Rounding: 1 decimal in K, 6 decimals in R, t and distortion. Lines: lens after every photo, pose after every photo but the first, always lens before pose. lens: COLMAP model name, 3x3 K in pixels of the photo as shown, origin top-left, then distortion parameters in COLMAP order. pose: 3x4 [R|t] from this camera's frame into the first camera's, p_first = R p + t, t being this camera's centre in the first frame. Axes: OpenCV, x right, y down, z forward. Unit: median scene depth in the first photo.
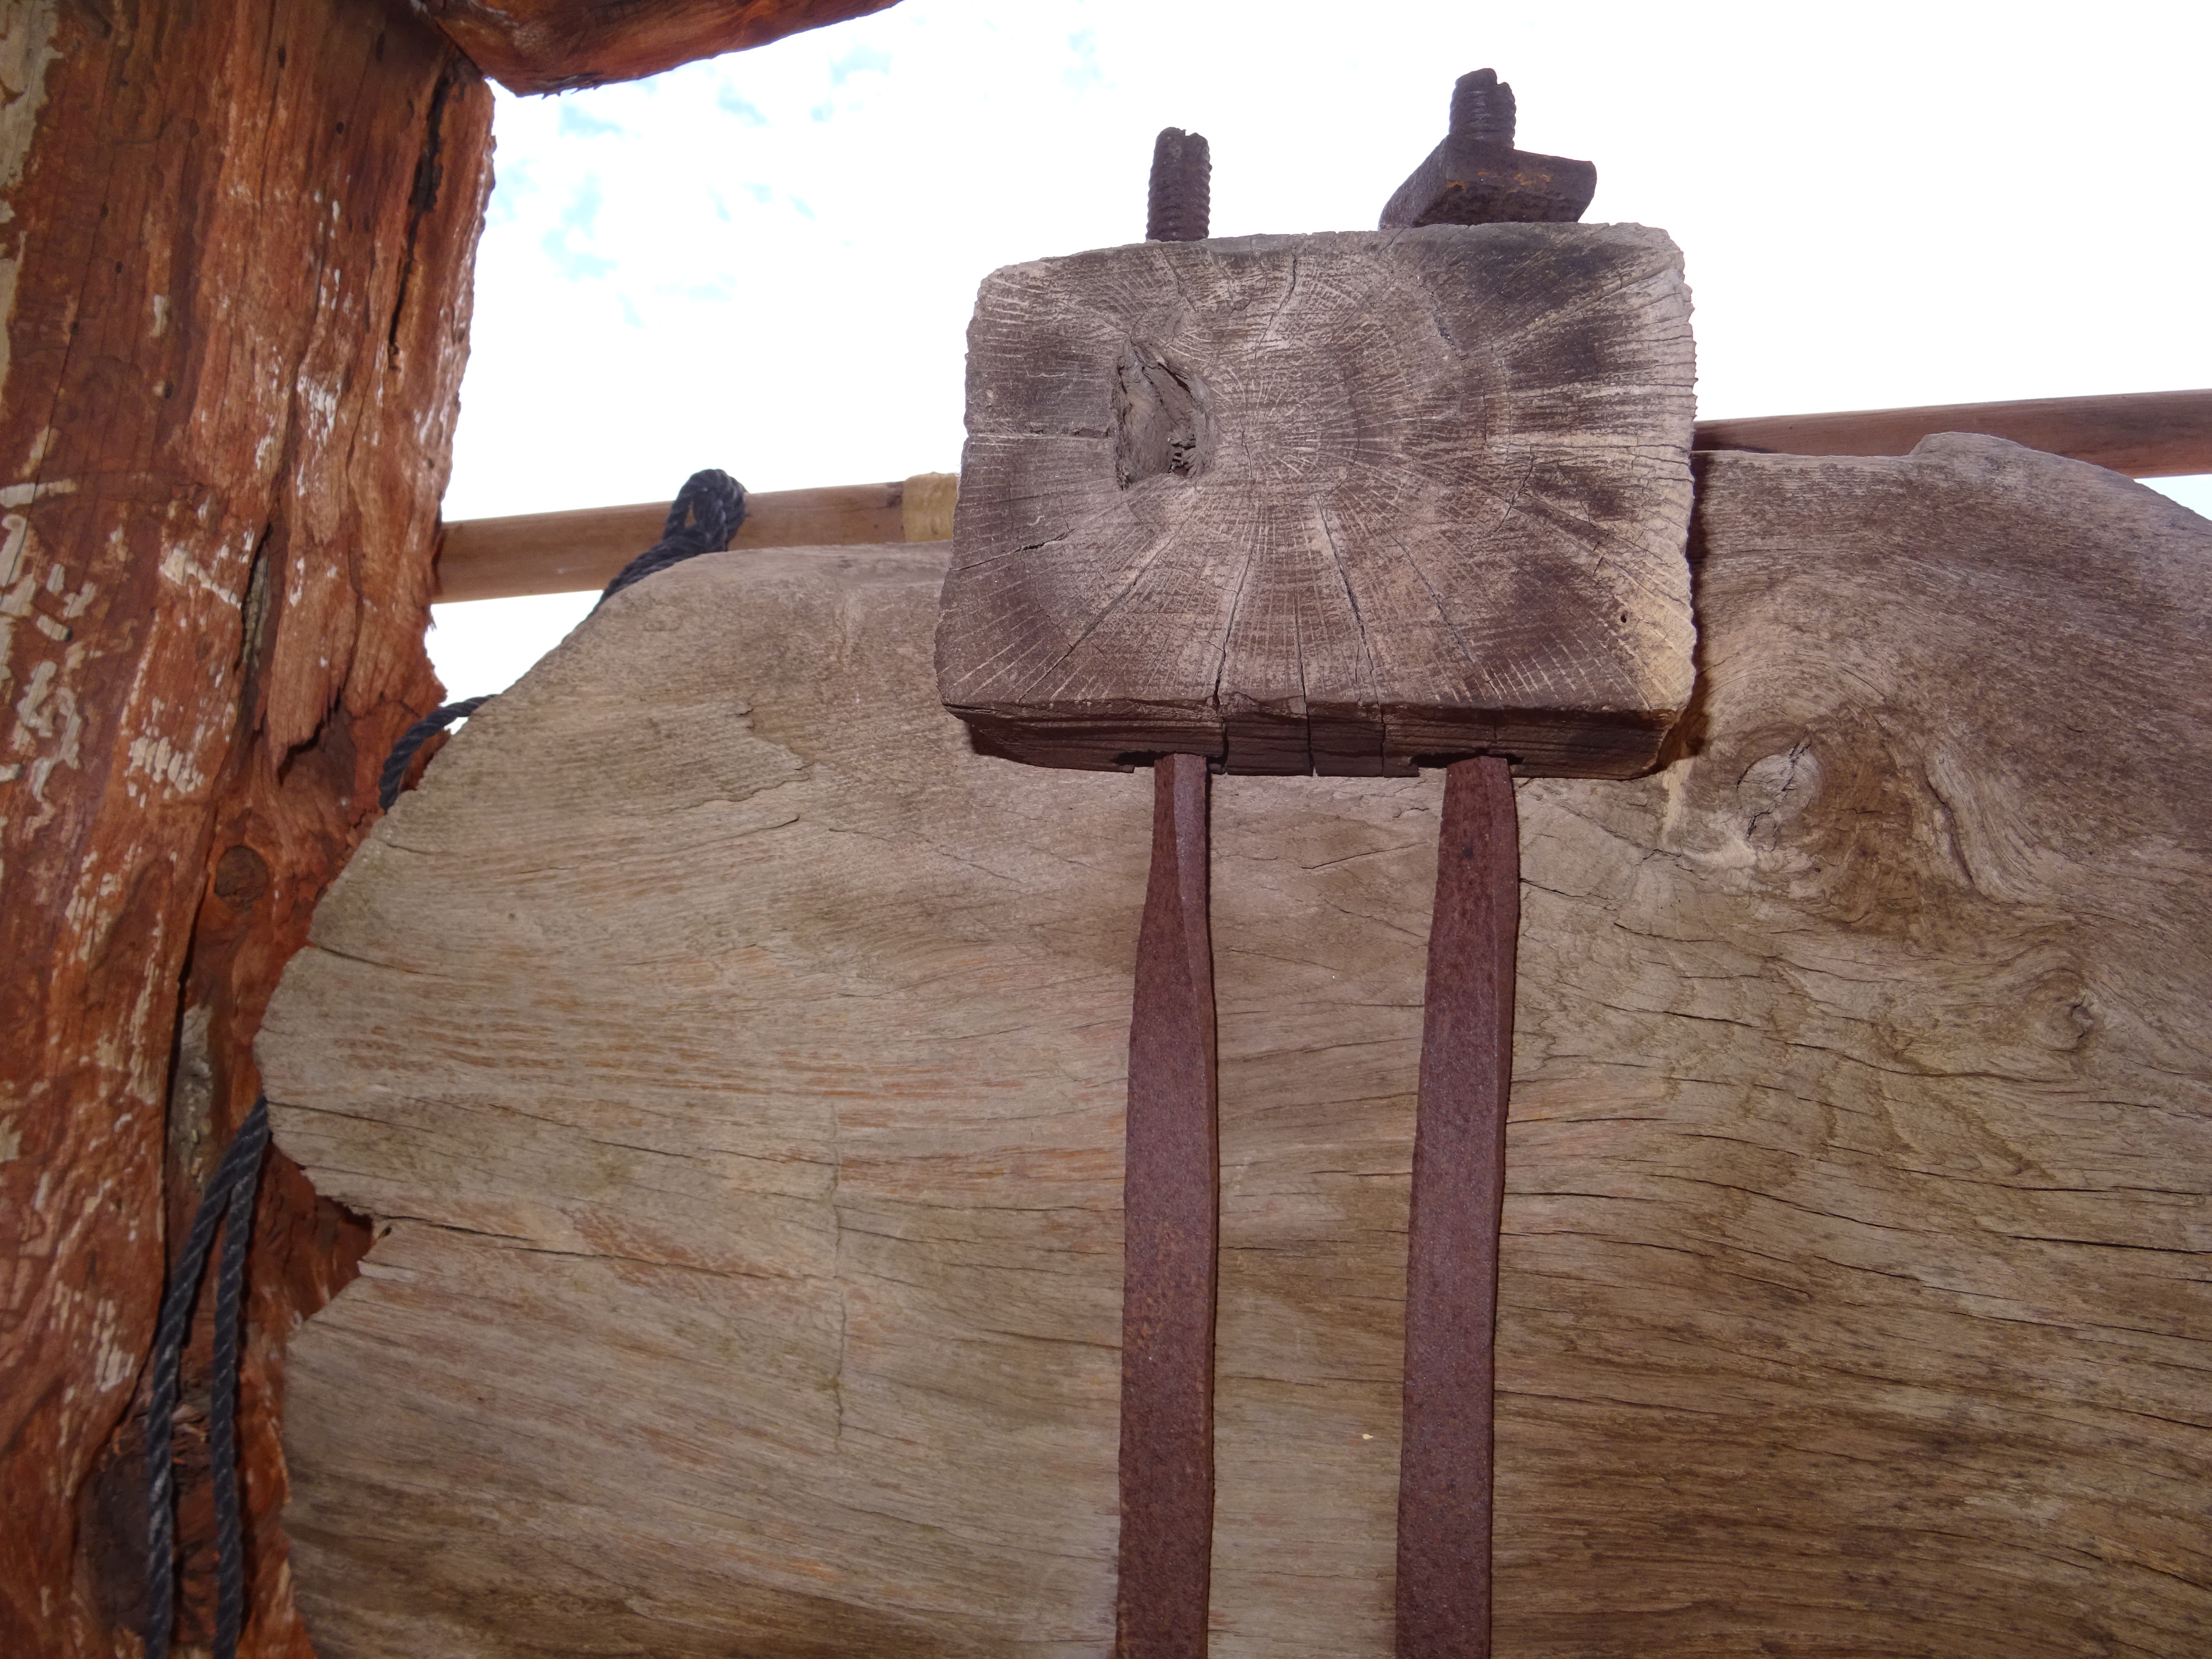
lens RADIAL K [[1578.4, 0, 1106.0], [0, 1578.4, 829.5], [0, 0, 1]] dist [0.002321, -0.011182]
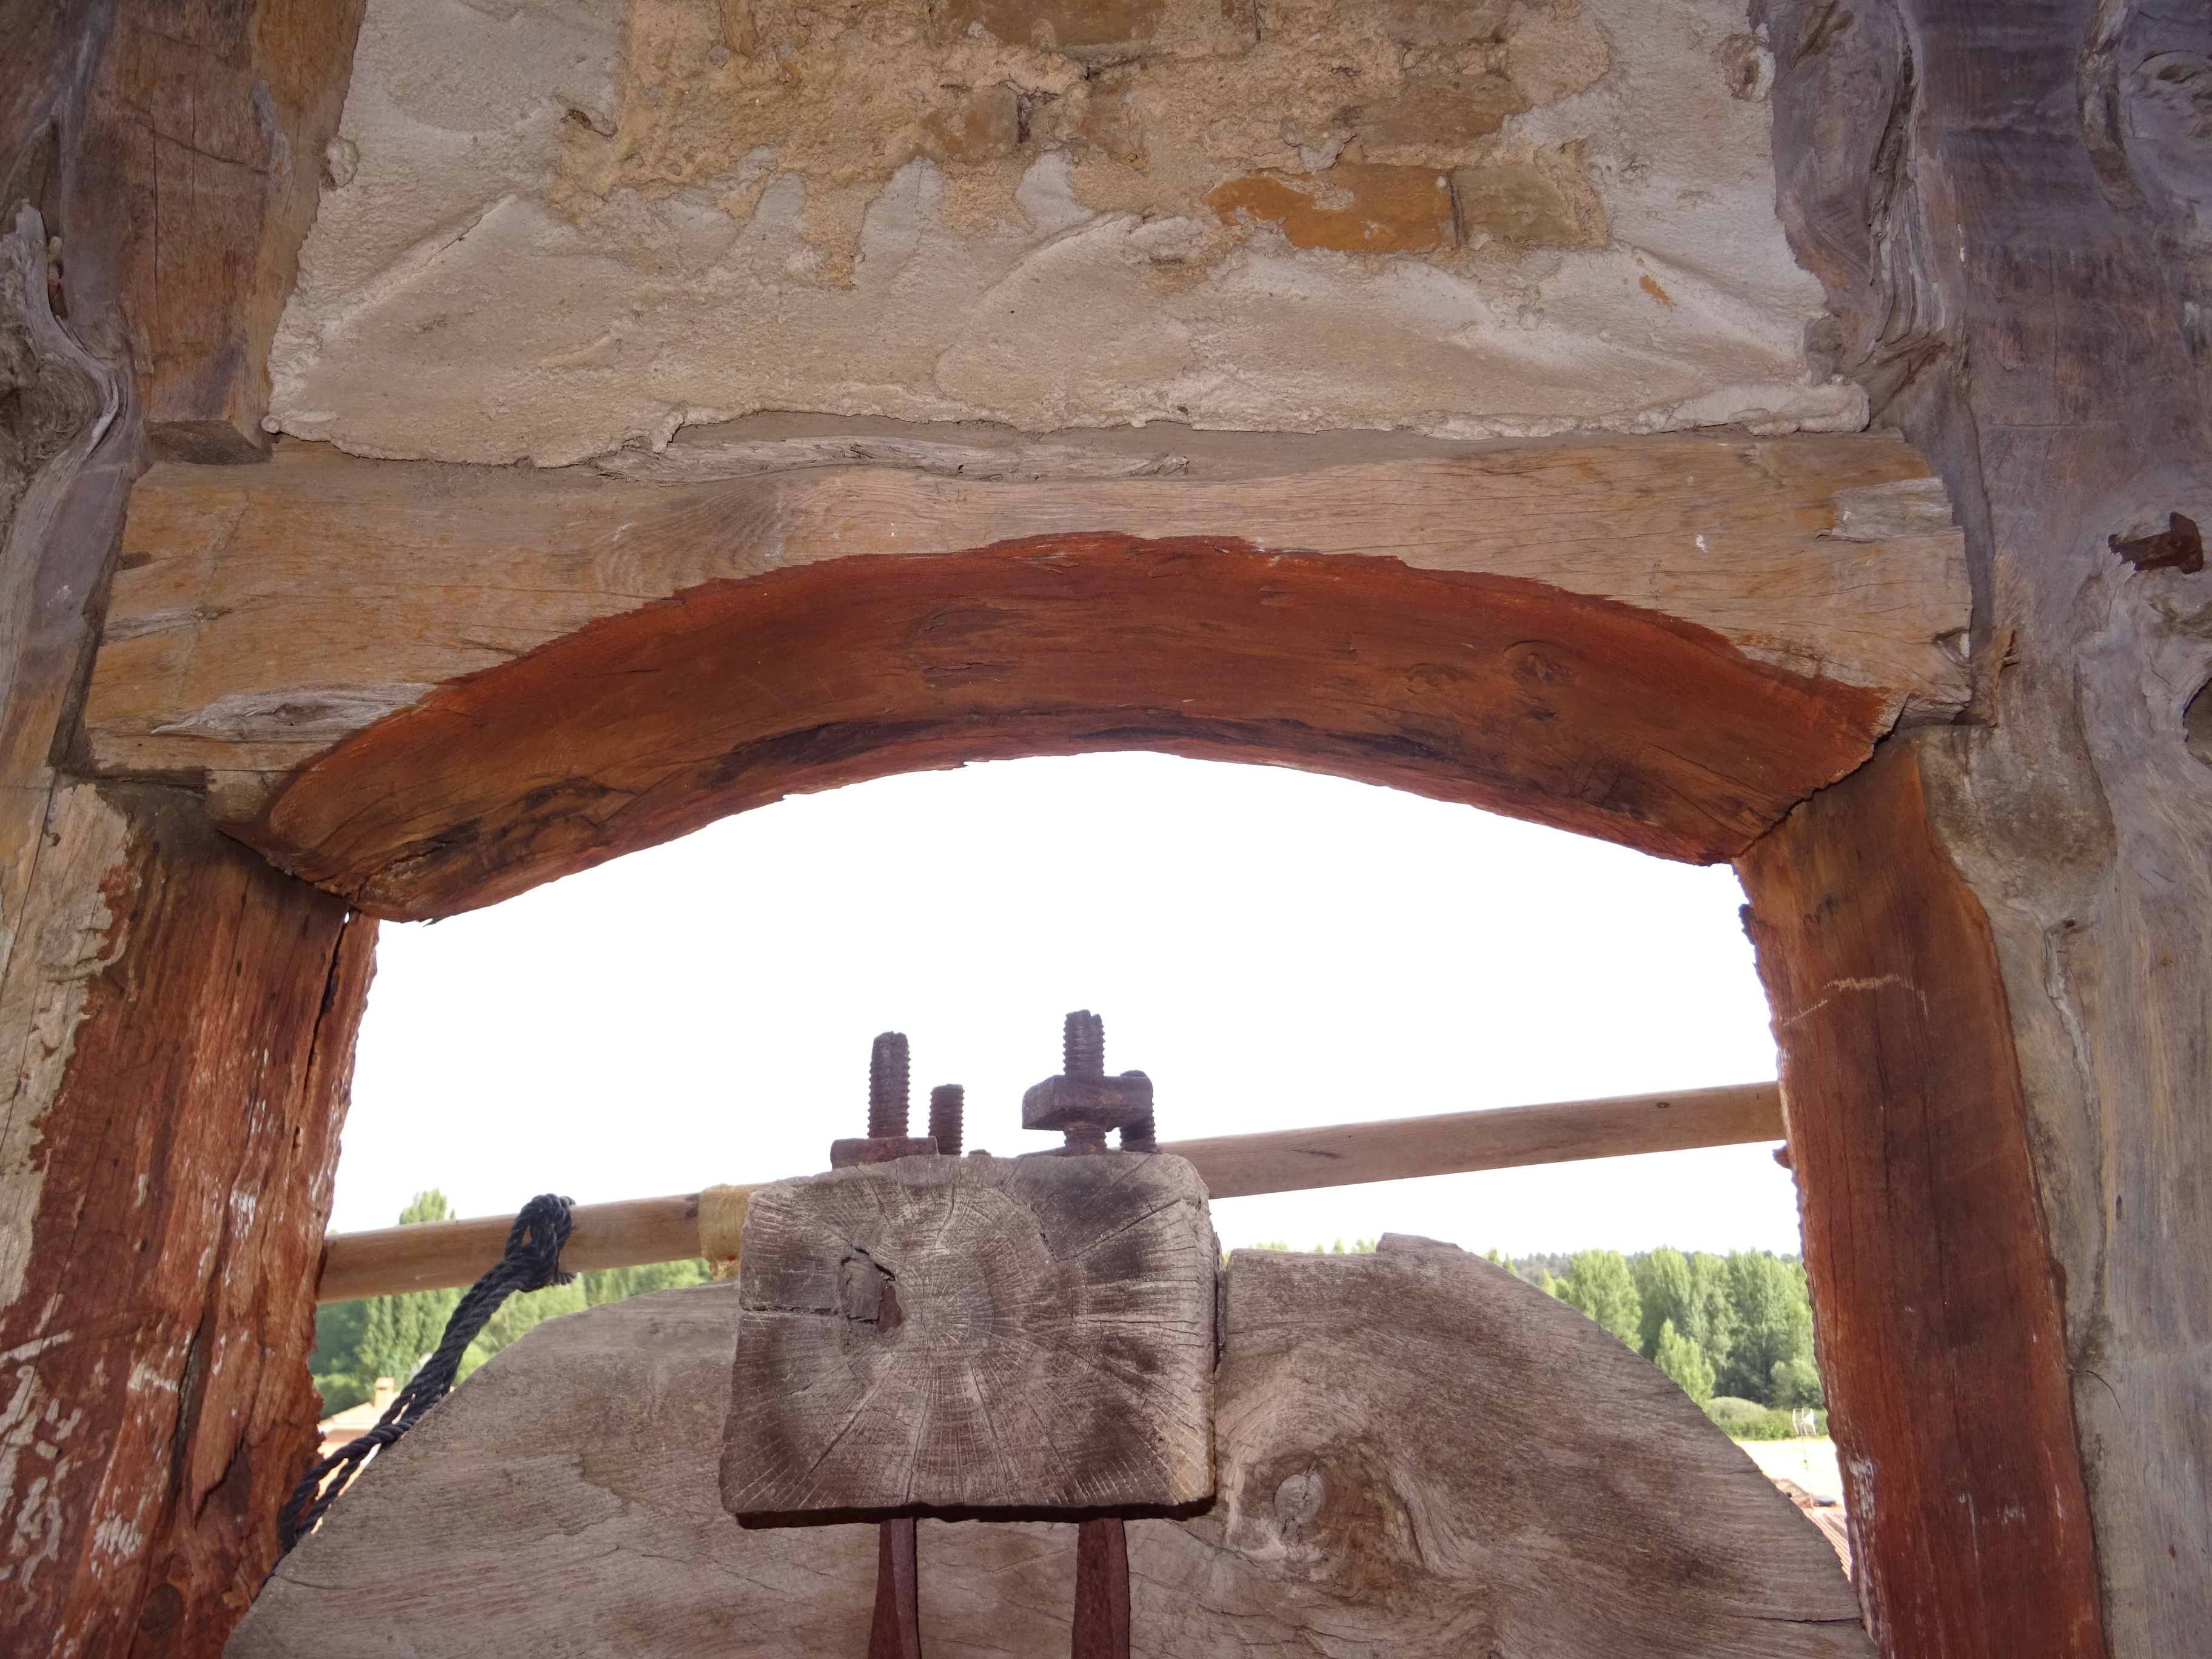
lens RADIAL K [[1578.4, 0, 1106.0], [0, 1578.4, 829.5], [0, 0, 1]] dist [0.002321, -0.011182]
pose [[0.991516, -0.027210, 0.127104, 0.071963], [0.055644, 0.972568, -0.225866, -0.309969], [-0.117471, 0.231023, 0.965831, -0.555636]]
